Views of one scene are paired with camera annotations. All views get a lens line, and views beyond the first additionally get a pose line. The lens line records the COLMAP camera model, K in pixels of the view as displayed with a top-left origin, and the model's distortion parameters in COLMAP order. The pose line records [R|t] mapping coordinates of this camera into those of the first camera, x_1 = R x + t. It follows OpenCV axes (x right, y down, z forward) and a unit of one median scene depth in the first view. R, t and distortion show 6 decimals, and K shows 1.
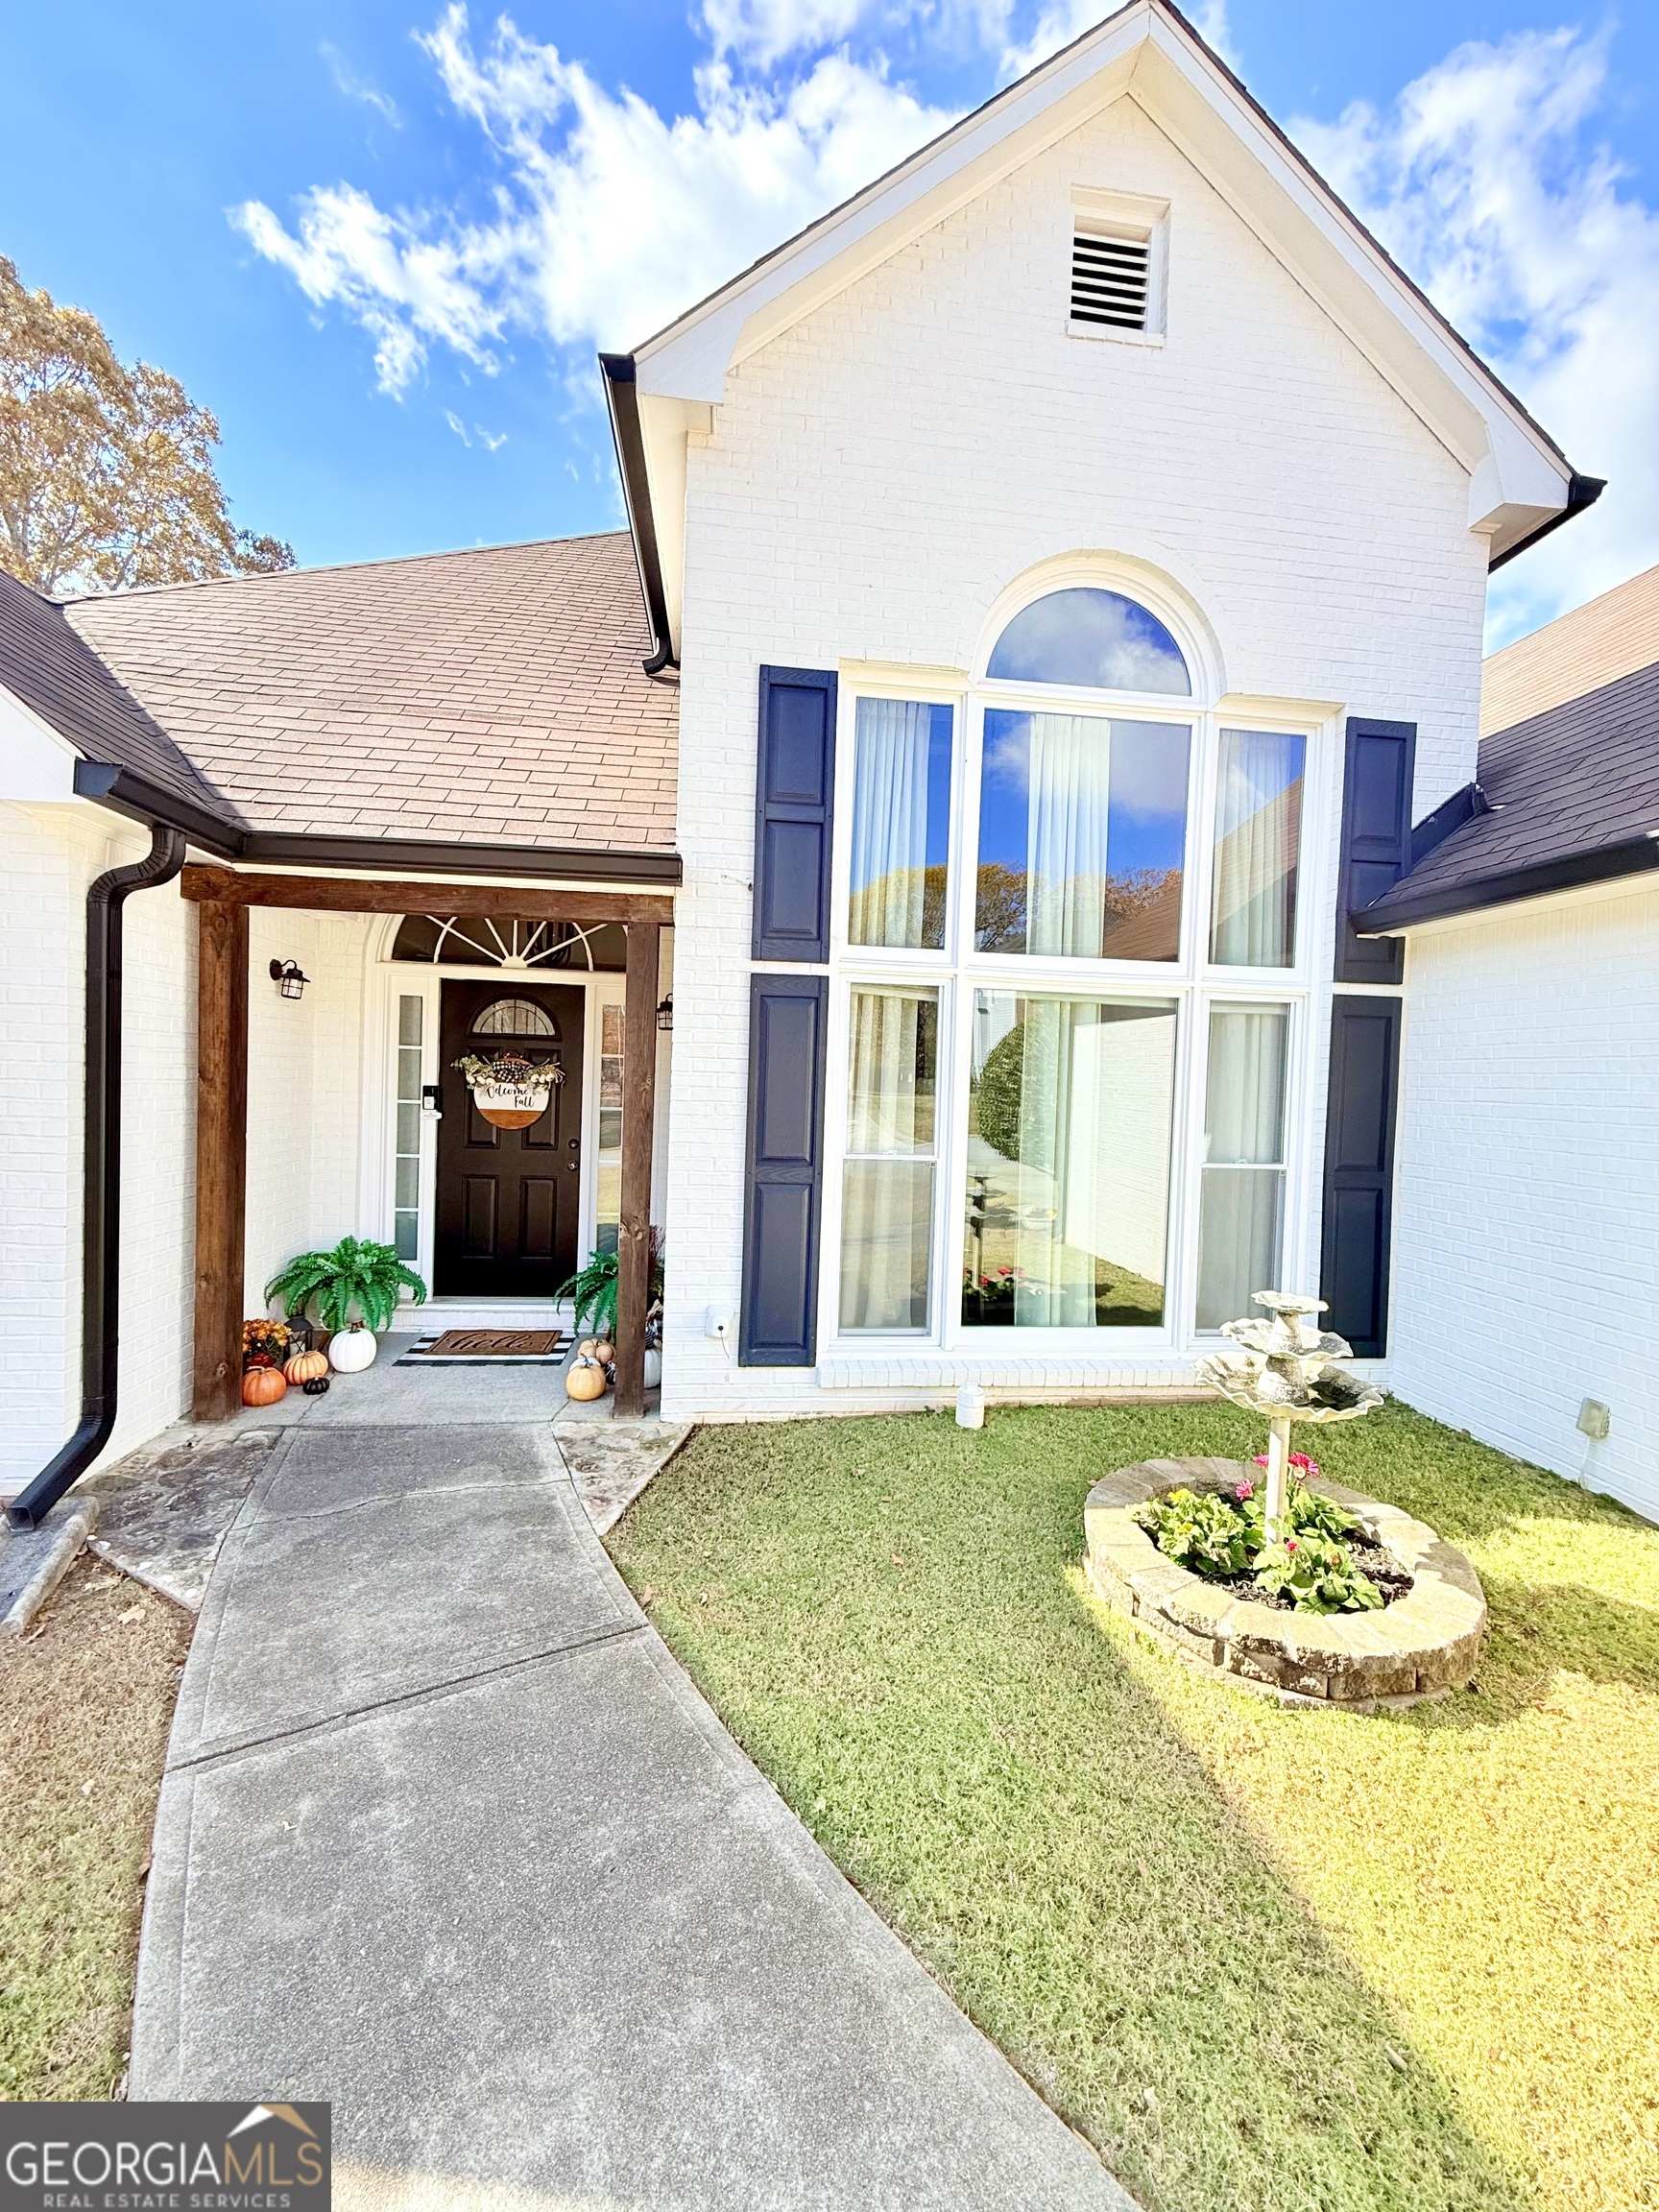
lens RADIAL K [[896.8, 0, 831.1], [0, 896.8, 1097.5], [0, 0, 1]] dist [-0.001697, -0.000017]
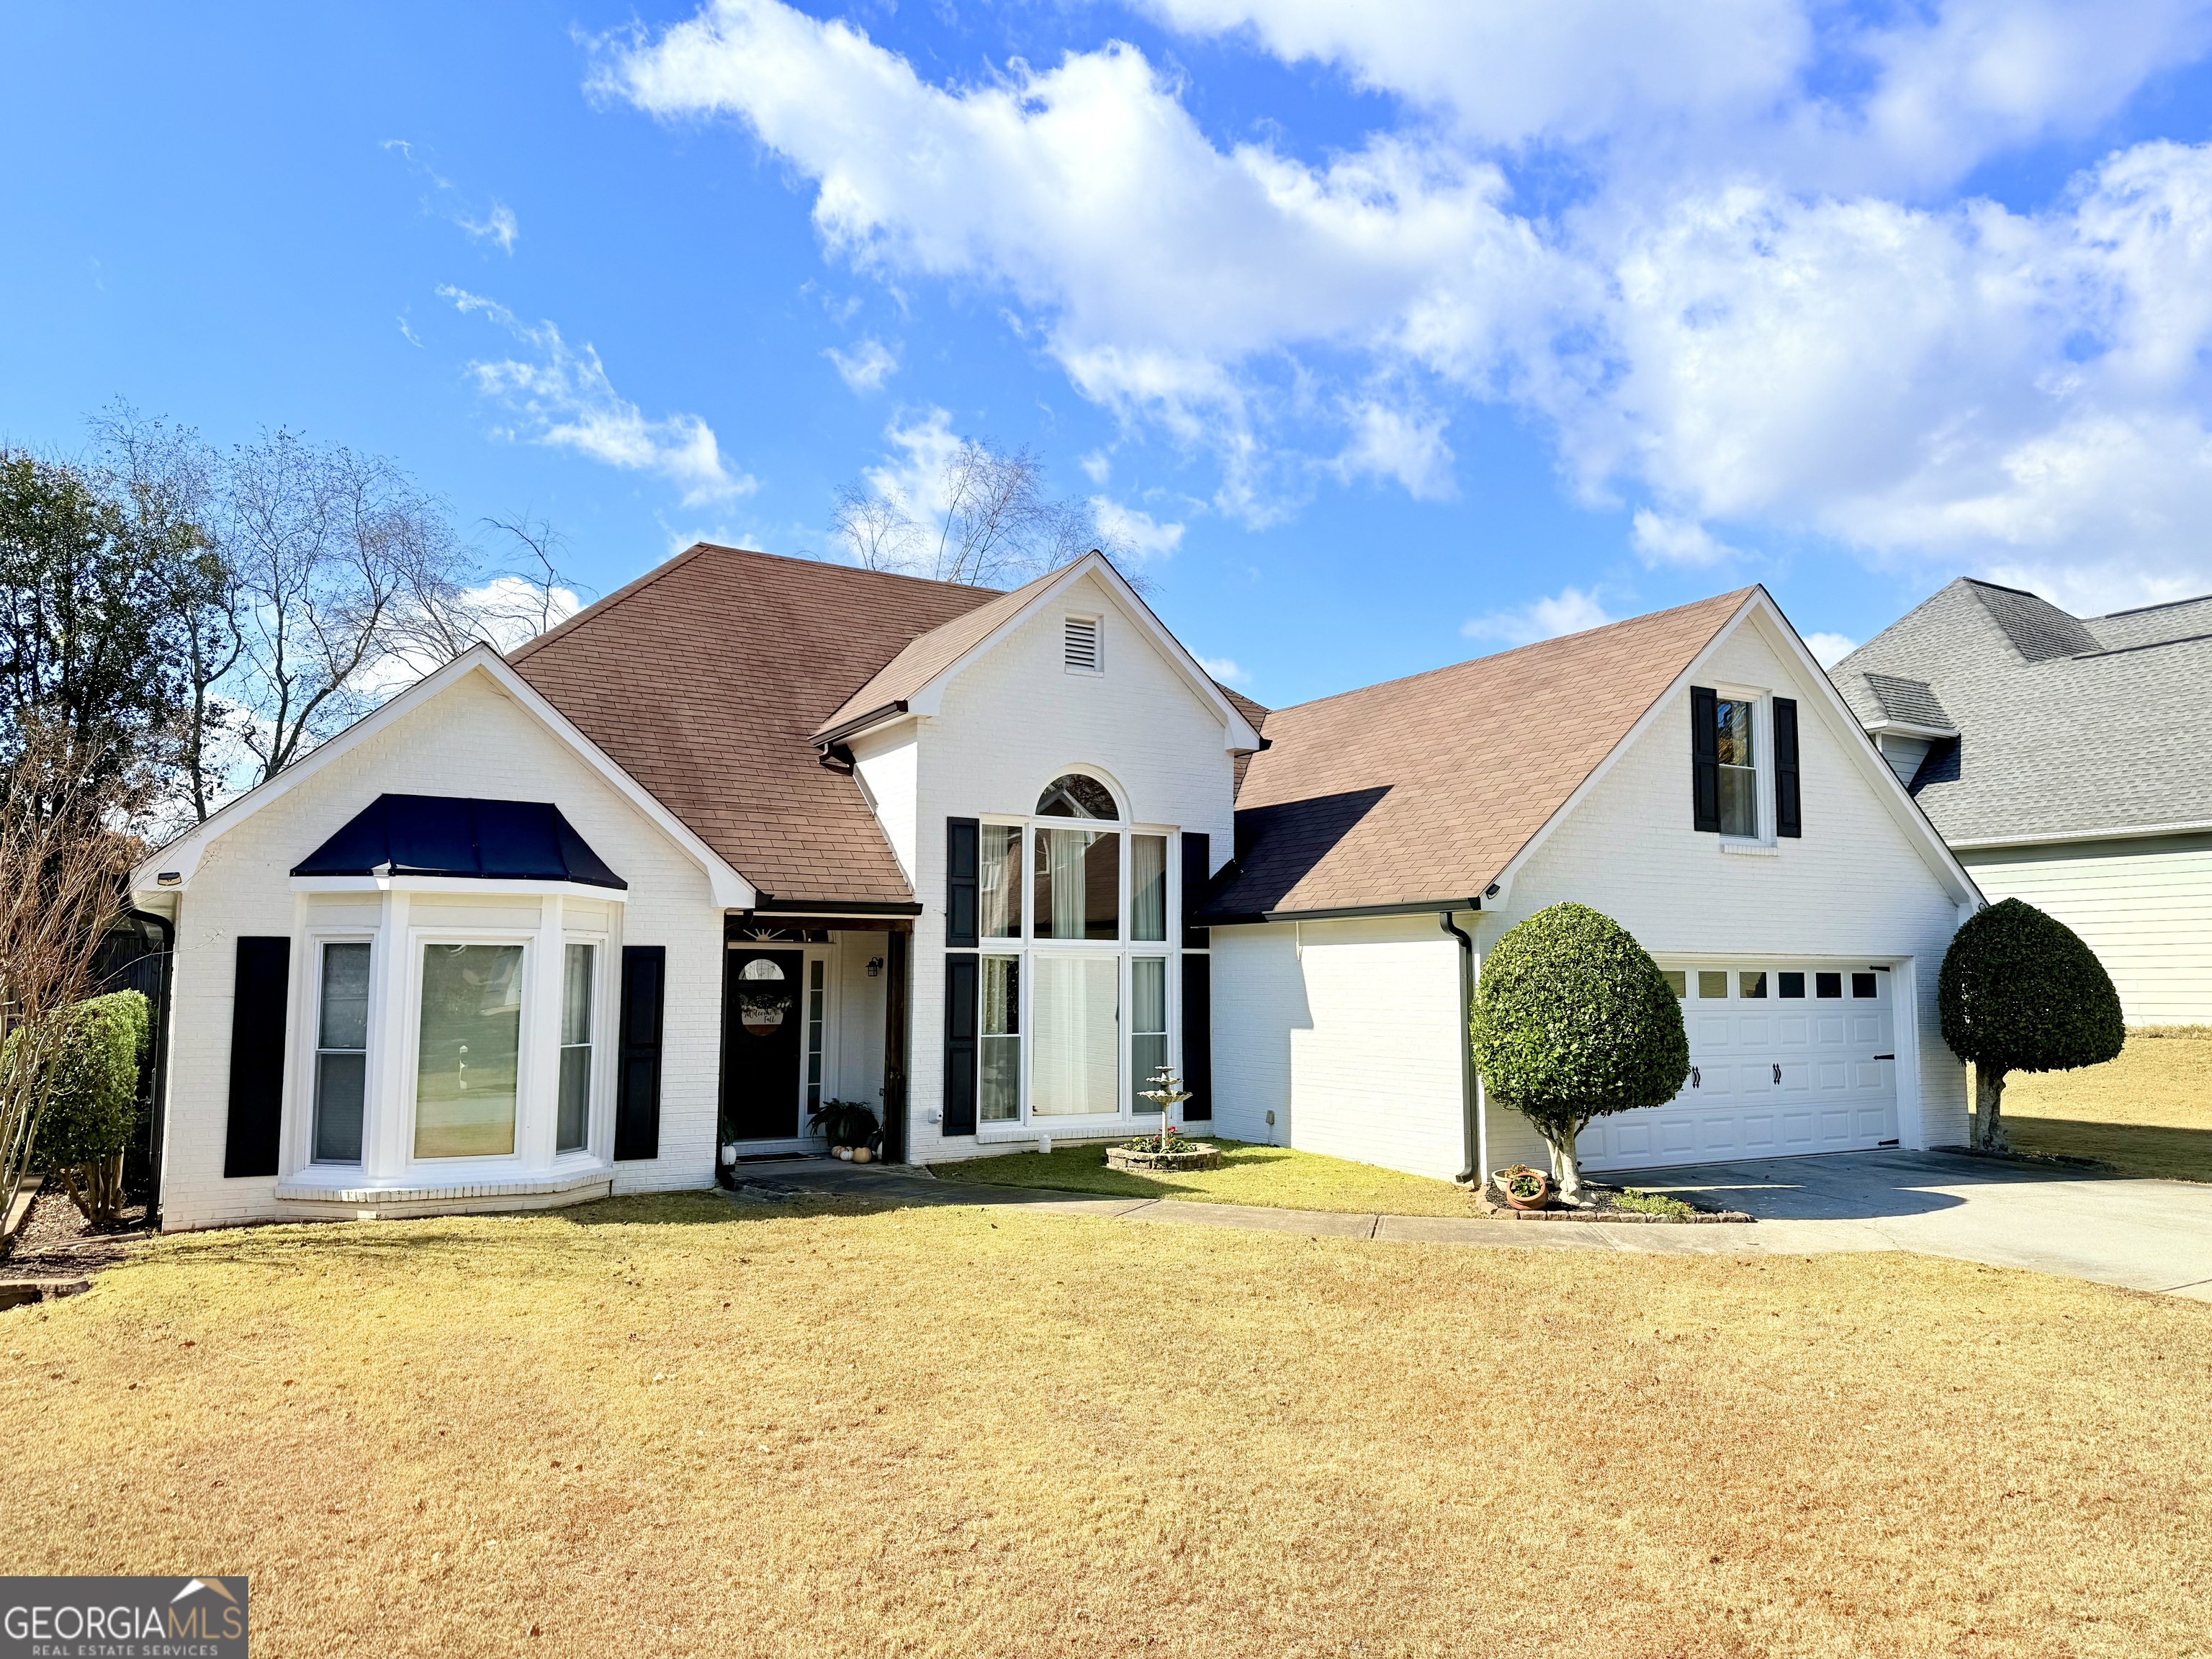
lens RADIAL K [[1495.6, 0, 1106.0], [0, 1495.6, 829.5], [0, 0, 1]] dist [-0.002701, -0.001670]
pose [[0.910199, 0.008589, 0.414081, -1.192732], [0.040933, 0.993025, -0.110572, -0.017333], [-0.412143, 0.117592, 0.903499, -2.394559]]
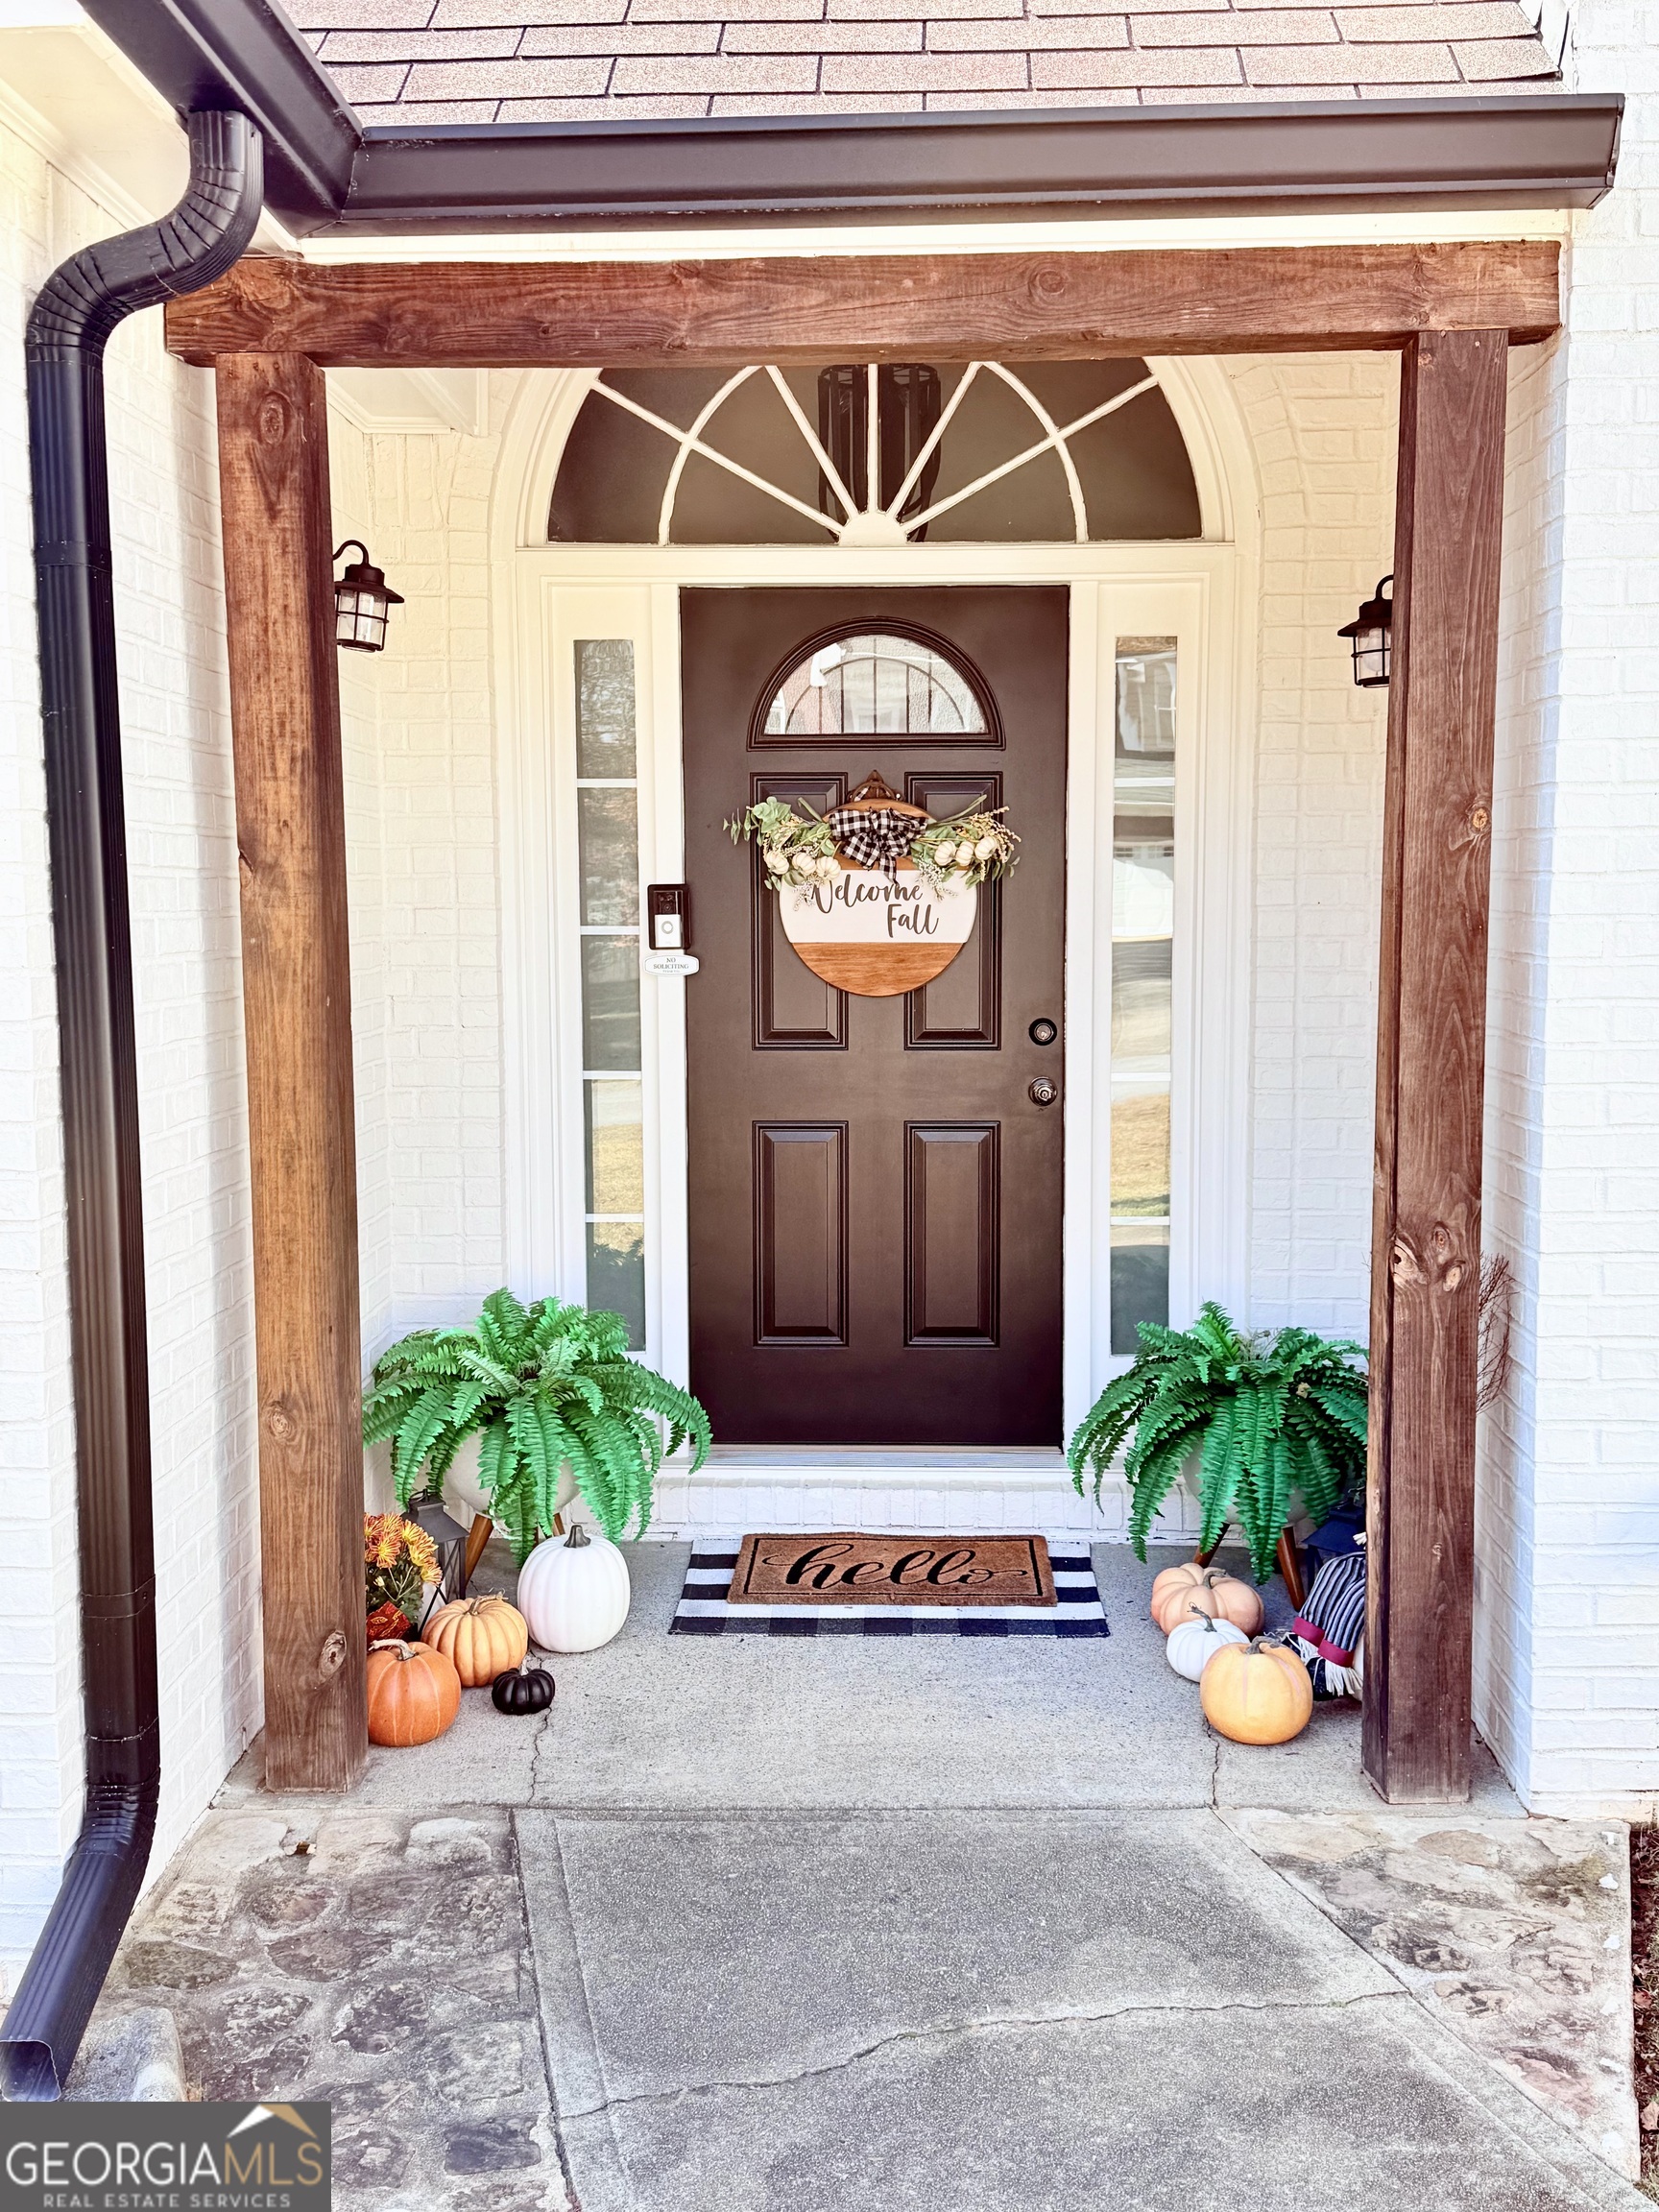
lens RADIAL K [[2213.2, 0, 829.5], [0, 2213.2, 1106.0], [0, 0, 1]] dist [0.179622, -0.419513]
pose [[0.987532, -0.024704, -0.155466, -0.298027], [0.036411, 0.996674, 0.072906, 0.017244], [0.153148, -0.077657, 0.985147, 0.122473]]
